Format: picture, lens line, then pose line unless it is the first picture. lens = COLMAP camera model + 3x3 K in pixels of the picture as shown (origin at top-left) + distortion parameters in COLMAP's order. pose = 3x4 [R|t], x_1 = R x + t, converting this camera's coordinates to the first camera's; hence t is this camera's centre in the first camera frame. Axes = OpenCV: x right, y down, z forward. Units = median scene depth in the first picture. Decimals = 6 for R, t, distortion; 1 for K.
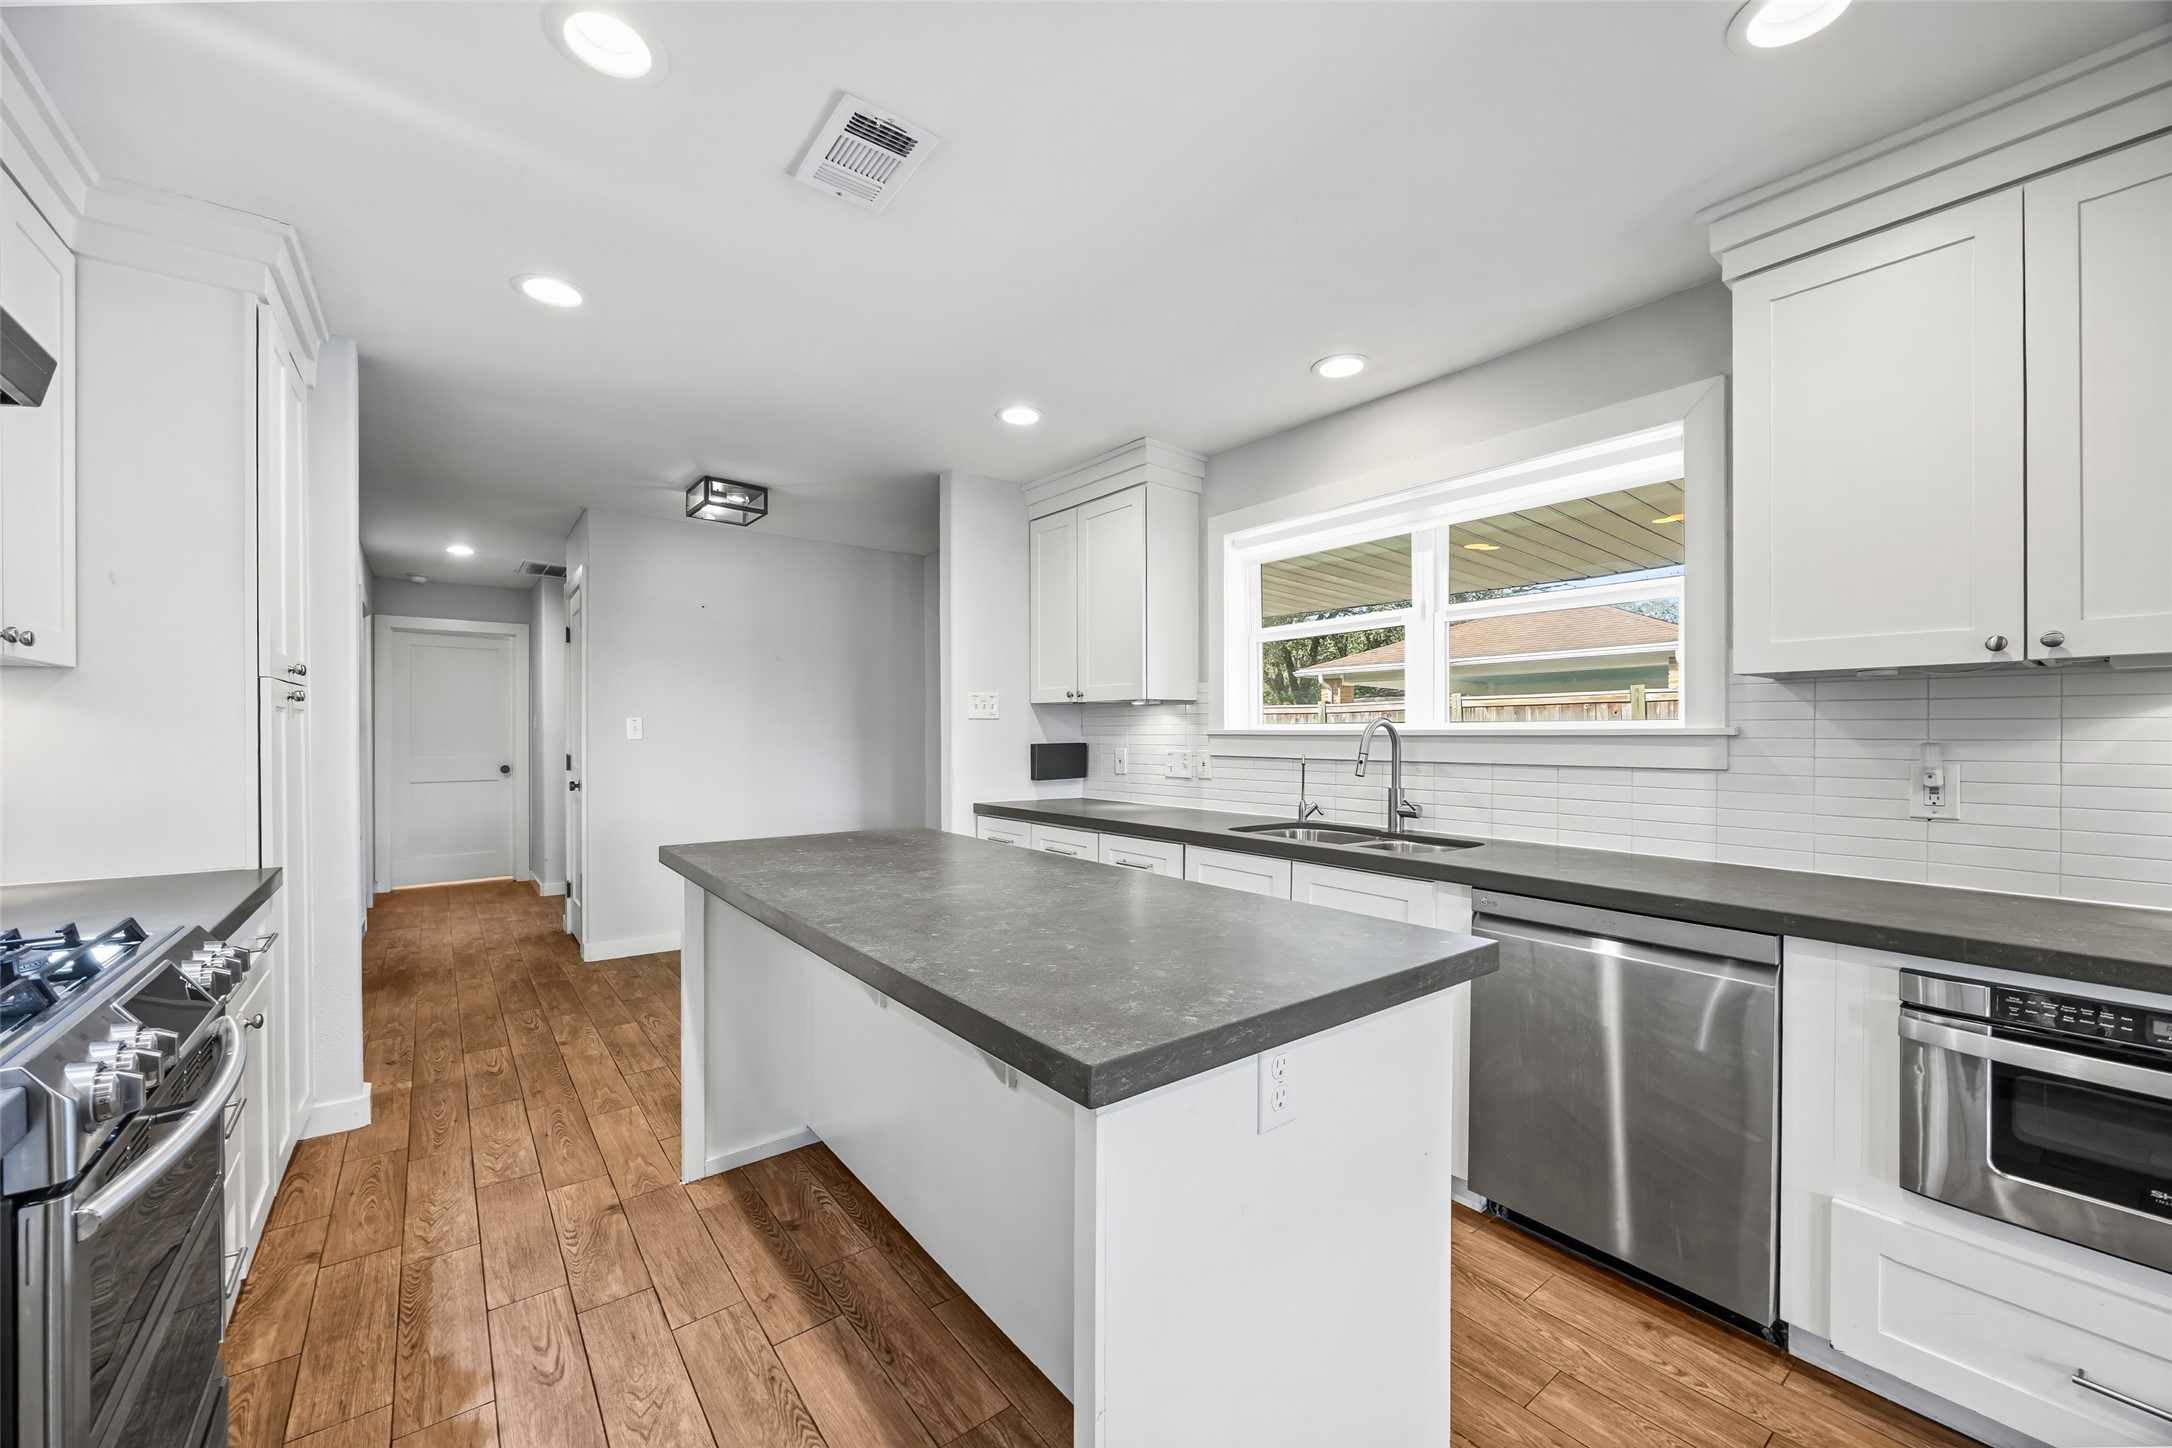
lens RADIAL K [[853.7, 0, 1087.0], [0, 853.7, 729.4], [0, 0, 1]] dist [-0.000567, 0.000138]
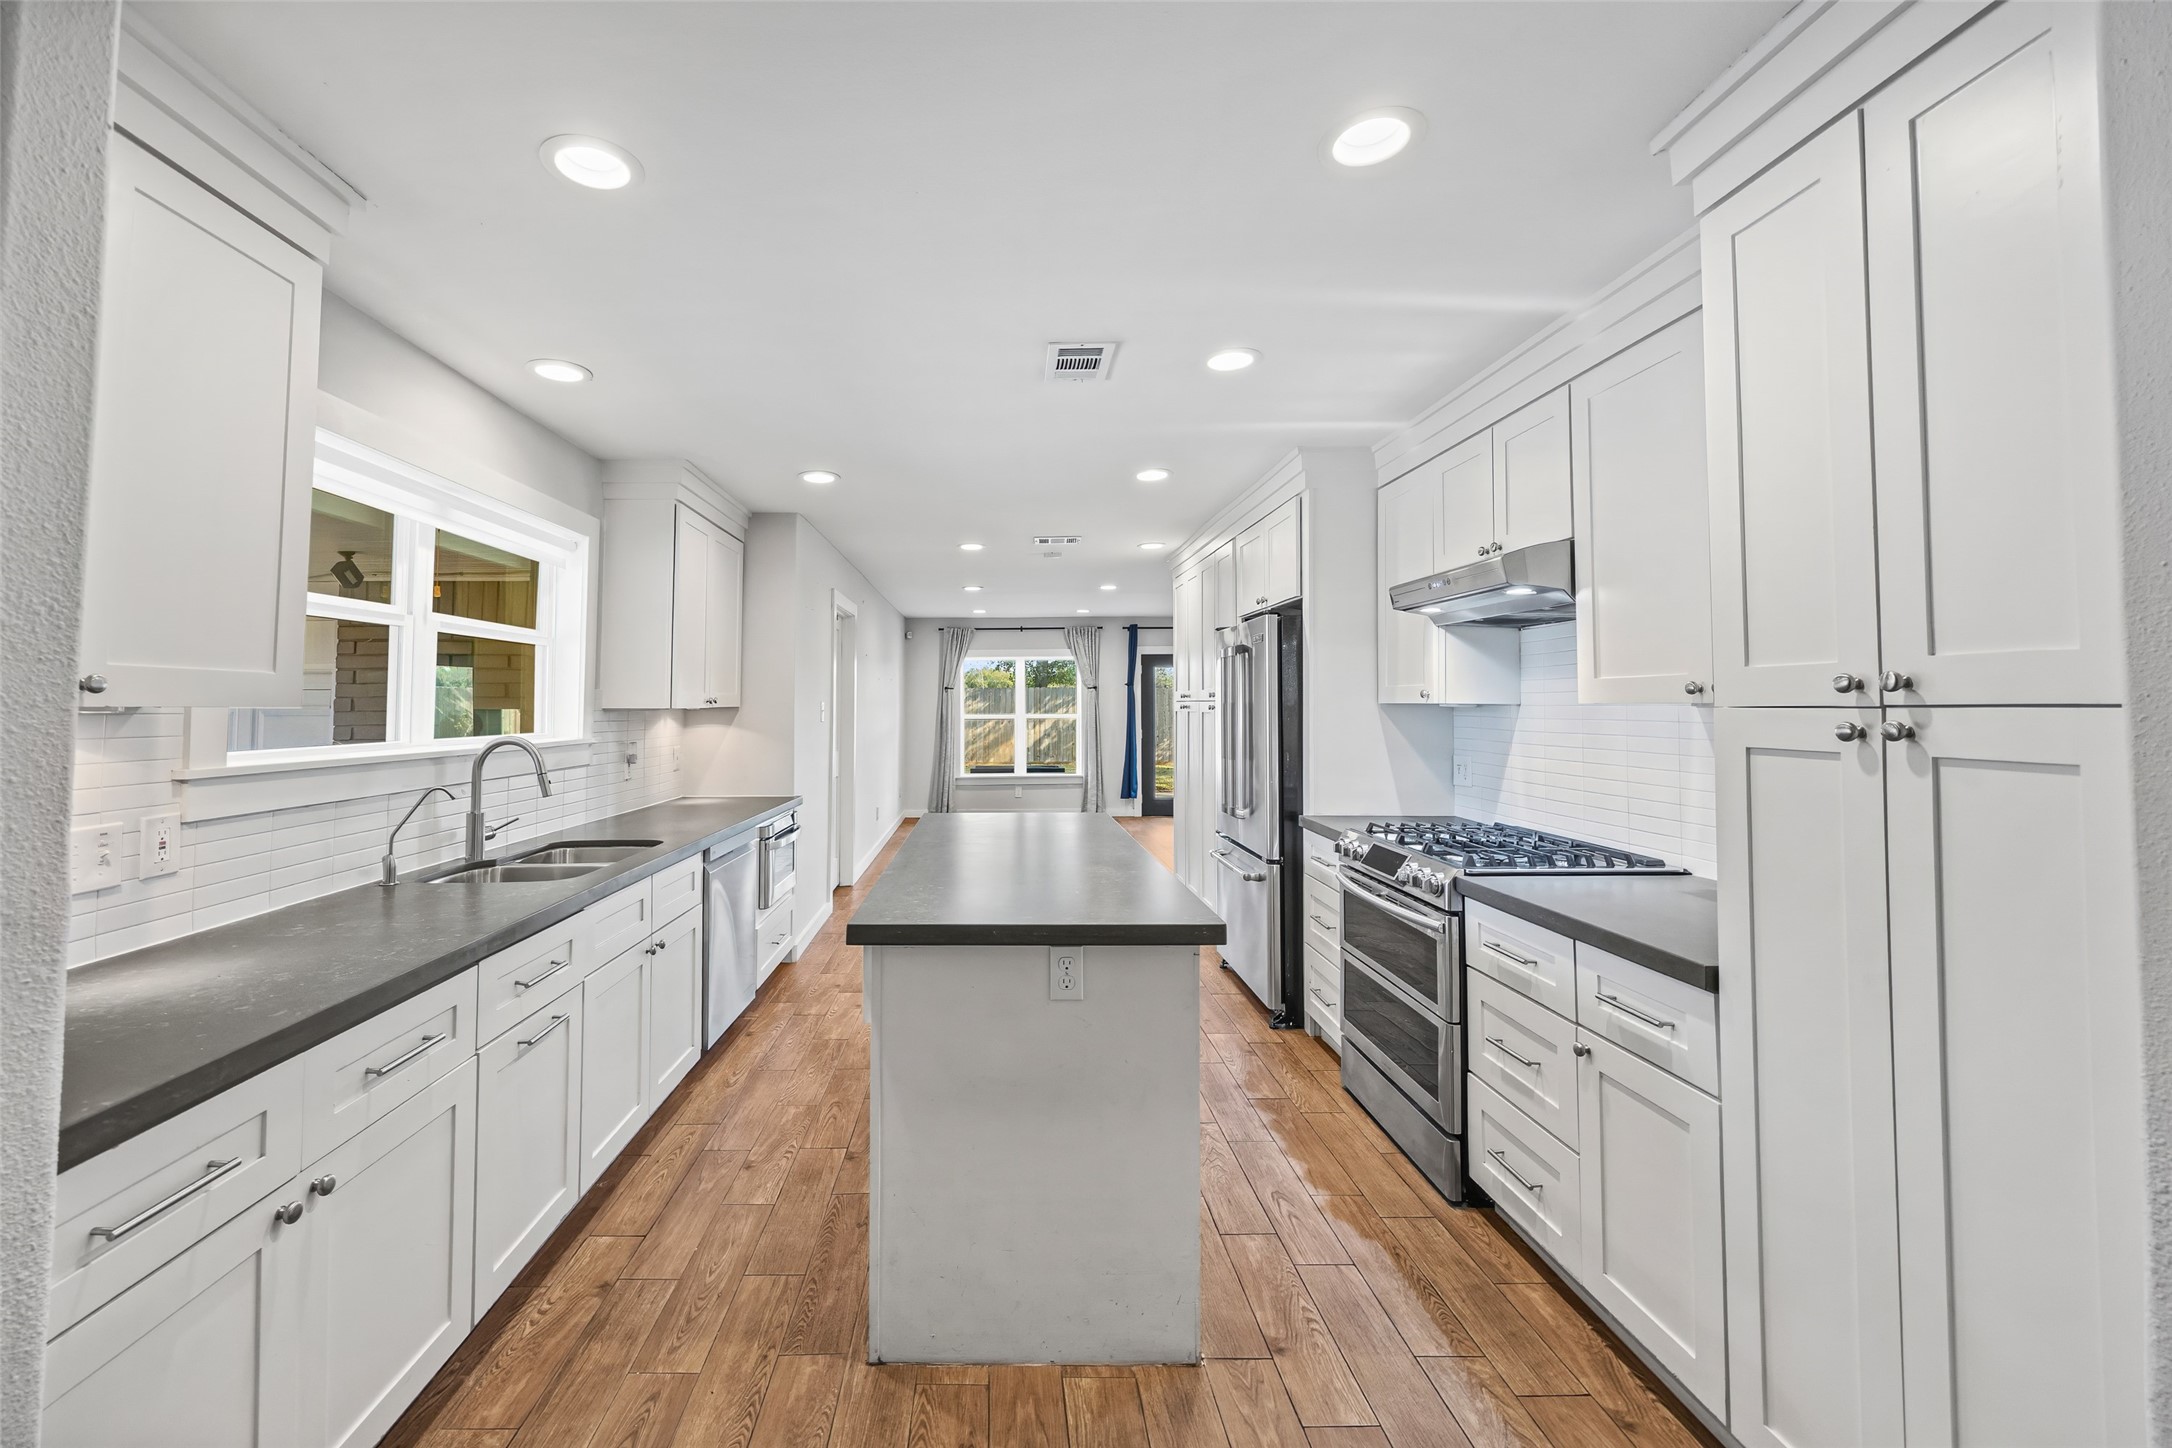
lens RADIAL K [[853.7, 0, 1000.2], [0, 853.7, 675.9], [0, 0, 1]] dist [-0.000567, 0.000138]
pose [[-0.795301, 0.024072, 0.605737, -0.787831], [-0.000176, 0.999202, -0.039940, -0.050245], [-0.606215, -0.031871, -0.794662, 1.691372]]
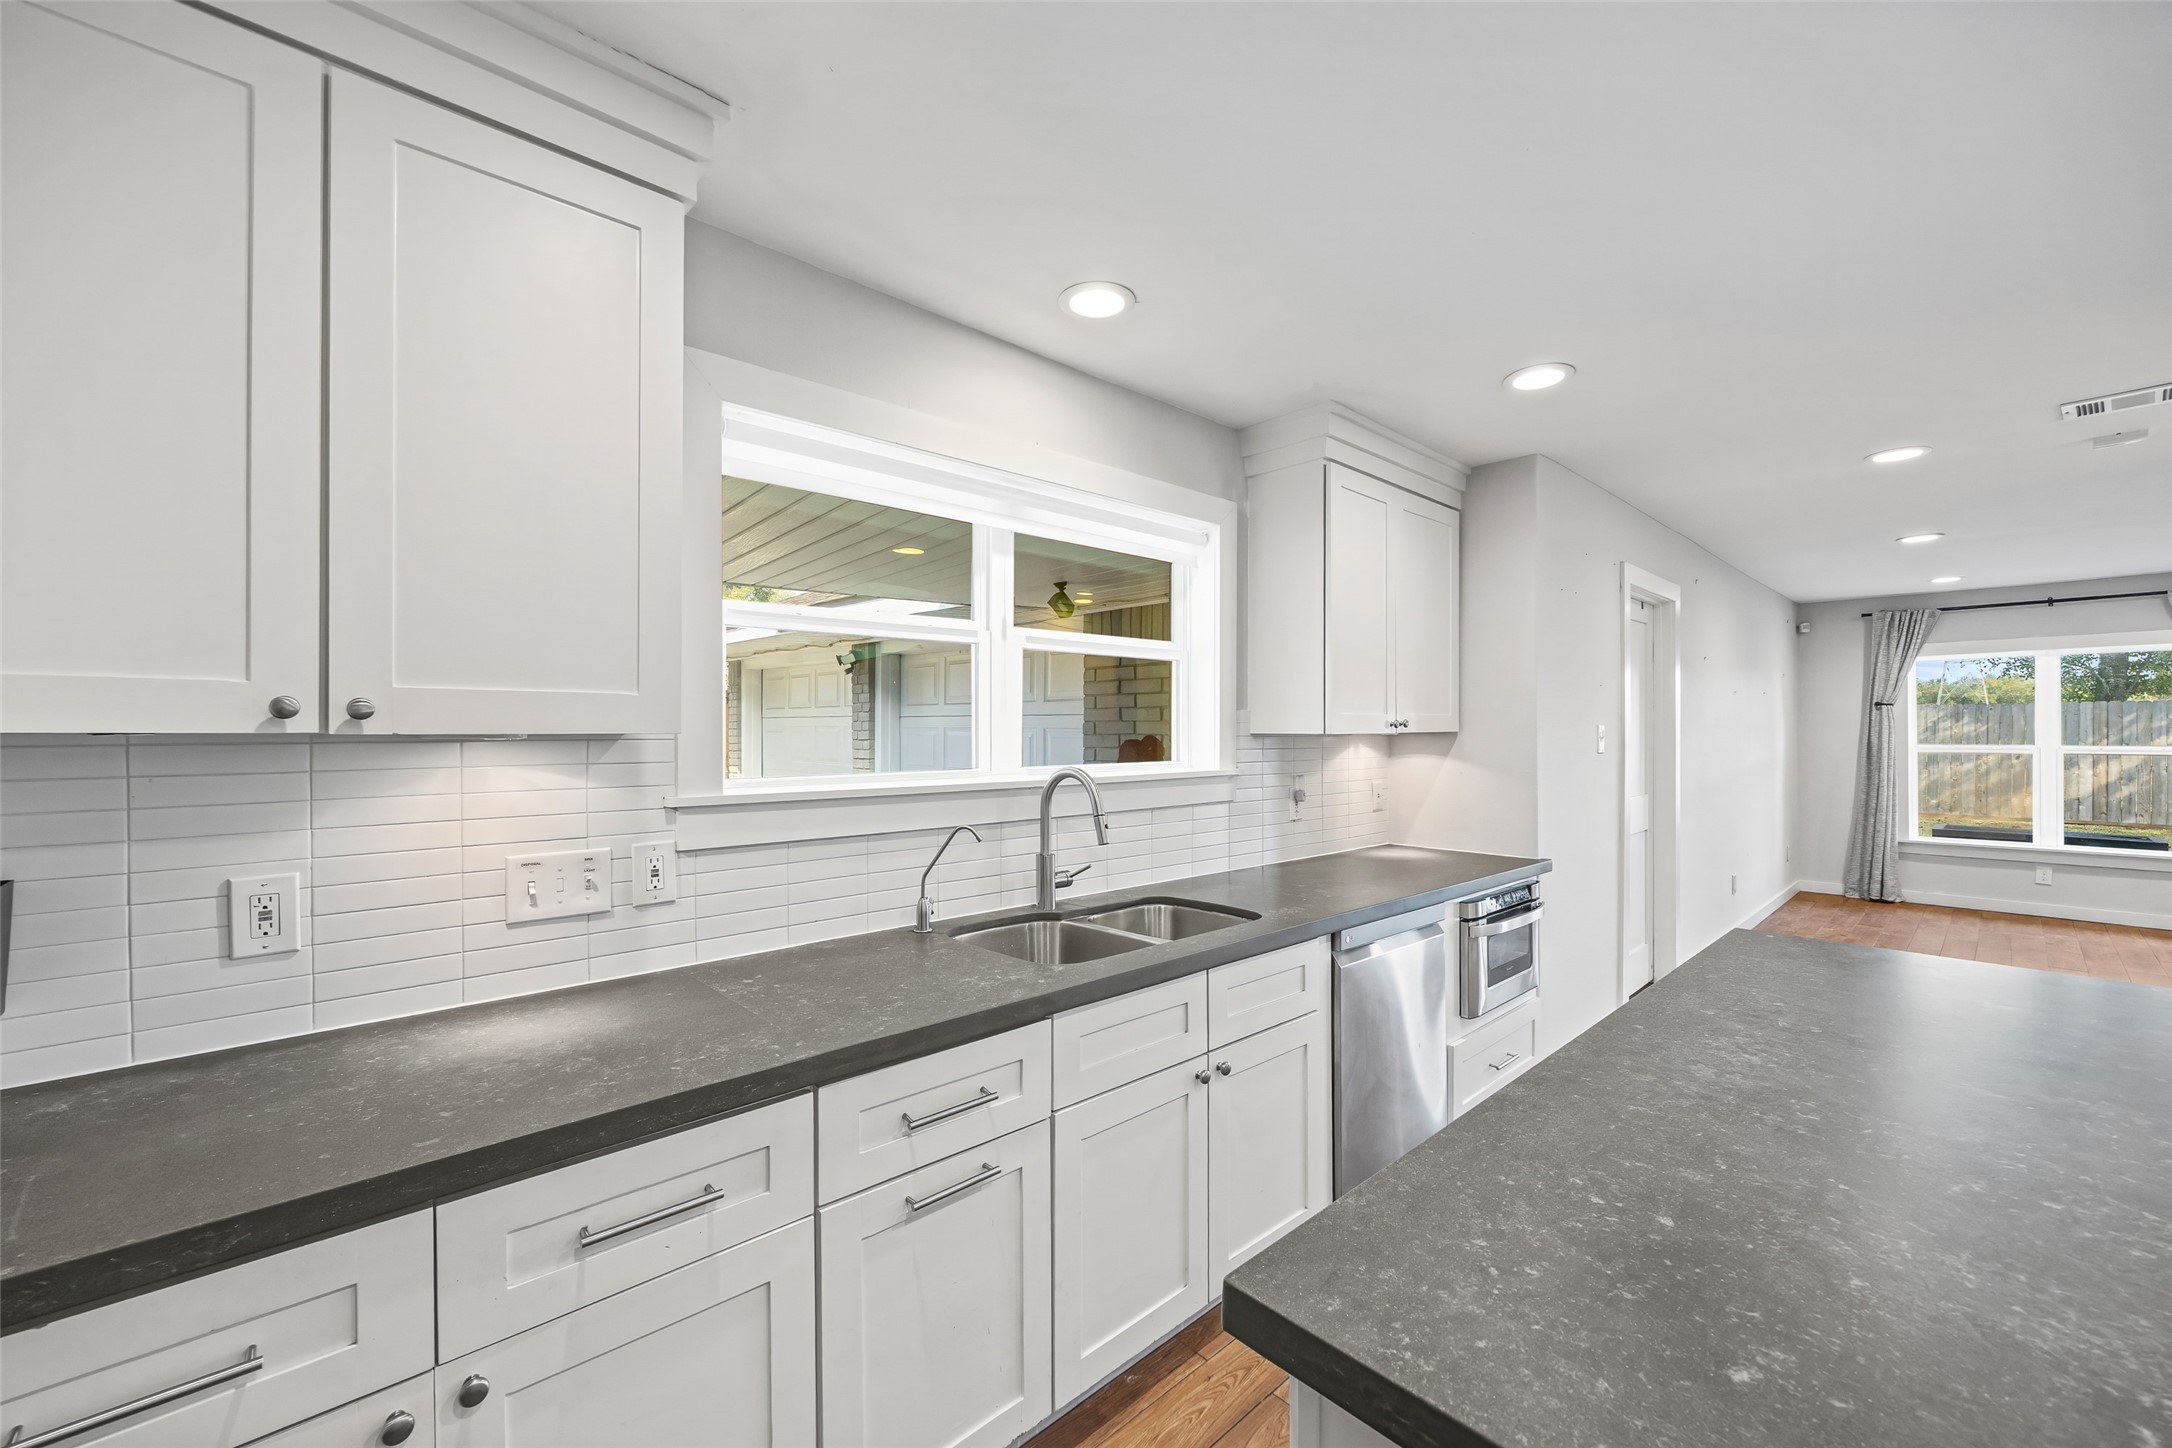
lens RADIAL K [[853.7, 0, 1089.9], [0, 853.7, 721.9], [0, 0, 1]] dist [-0.000567, 0.000138]
pose [[-0.089426, 0.009329, 0.995950, -0.524901], [-0.006008, 0.999933, -0.009905, -0.056364], [-0.995975, -0.006870, -0.089364, 1.251495]]
